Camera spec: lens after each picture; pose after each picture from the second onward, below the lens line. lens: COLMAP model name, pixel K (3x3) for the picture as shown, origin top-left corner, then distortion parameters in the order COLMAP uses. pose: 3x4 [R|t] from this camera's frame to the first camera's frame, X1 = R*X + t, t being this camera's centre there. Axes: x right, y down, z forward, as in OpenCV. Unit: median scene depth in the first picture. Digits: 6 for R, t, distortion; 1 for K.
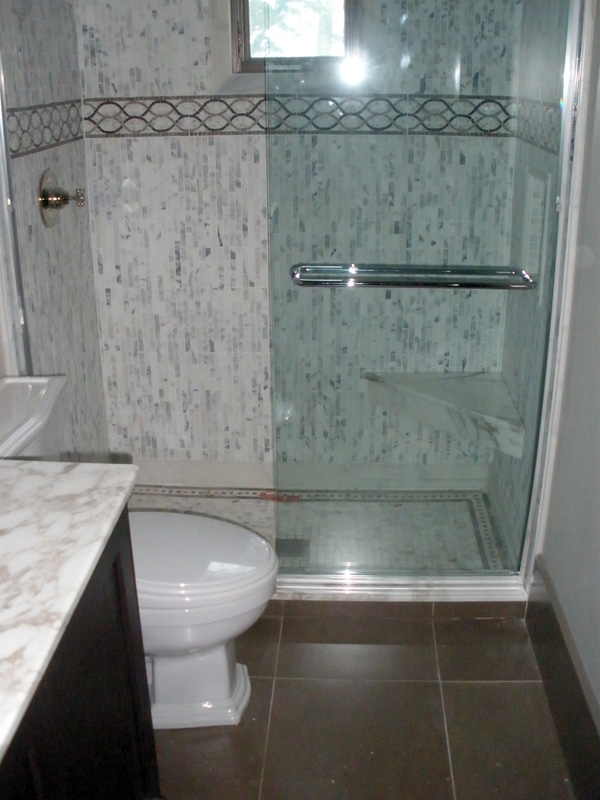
lens RADIAL K [[882.8, 0, 295.6], [0, 882.8, 401.9], [0, 0, 1]] dist [-0.172187, 0.000000]
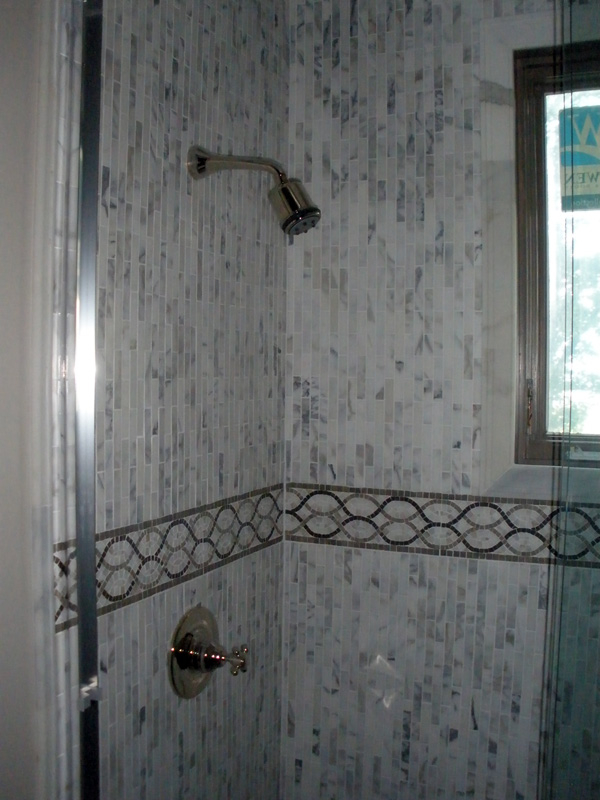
lens RADIAL K [[882.8, 0, 301.9], [0, 882.8, 396.0], [0, 0, 1]] dist [-0.172187, 0.000000]
pose [[0.940988, 0.037558, -0.336351, -0.005753], [-0.145685, 0.941986, -0.302387, -0.208984], [0.305481, 0.333544, 0.891869, 0.356924]]
